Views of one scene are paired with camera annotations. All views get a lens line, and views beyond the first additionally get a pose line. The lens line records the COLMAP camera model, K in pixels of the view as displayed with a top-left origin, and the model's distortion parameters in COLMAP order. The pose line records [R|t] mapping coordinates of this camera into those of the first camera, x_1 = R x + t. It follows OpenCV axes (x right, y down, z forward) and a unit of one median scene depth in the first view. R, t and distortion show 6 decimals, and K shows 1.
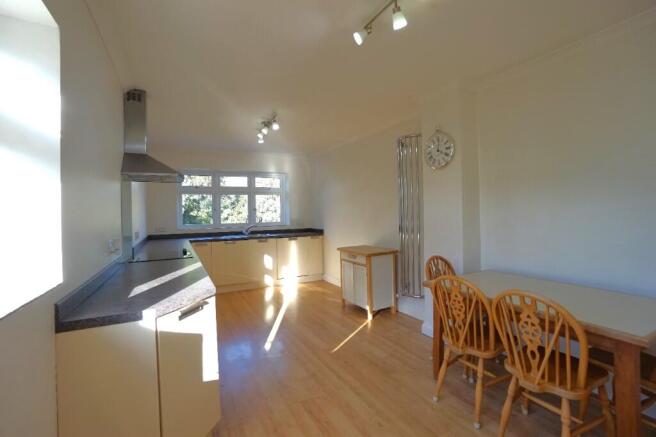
lens RADIAL K [[293.1, 0, 325.3], [0, 293.1, 213.3], [0, 0, 1]] dist [-0.049532, 0.022417]
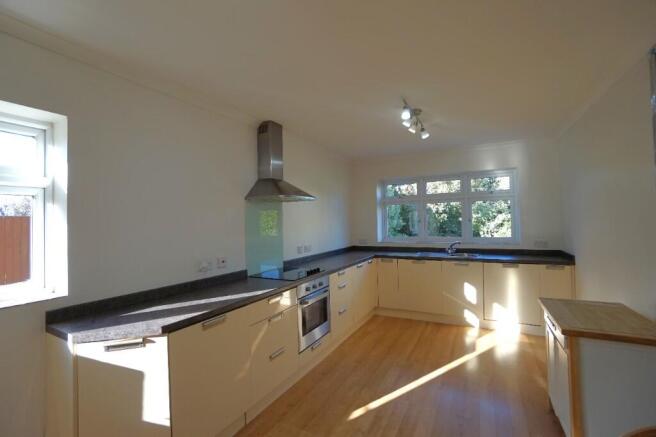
lens RADIAL K [[293.1, 0, 325.3], [0, 293.1, 213.3], [0, 0, 1]] dist [-0.049532, 0.022417]
pose [[0.550589, -0.014875, -0.834644, 0.216042], [0.009541, 0.999888, -0.011526, -0.030510], [0.834722, -0.001617, 0.550669, 0.288435]]
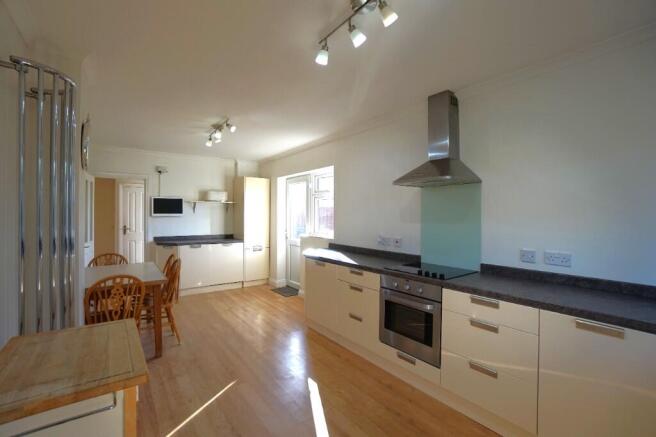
lens RADIAL K [[293.1, 0, 325.3], [0, 293.1, 213.3], [0, 0, 1]] dist [-0.049532, 0.022417]
pose [[-0.987769, 0.012410, -0.155430, -0.060476], [0.011829, 0.999919, 0.004658, -0.019245], [0.155475, 0.002763, -0.987836, 1.005101]]
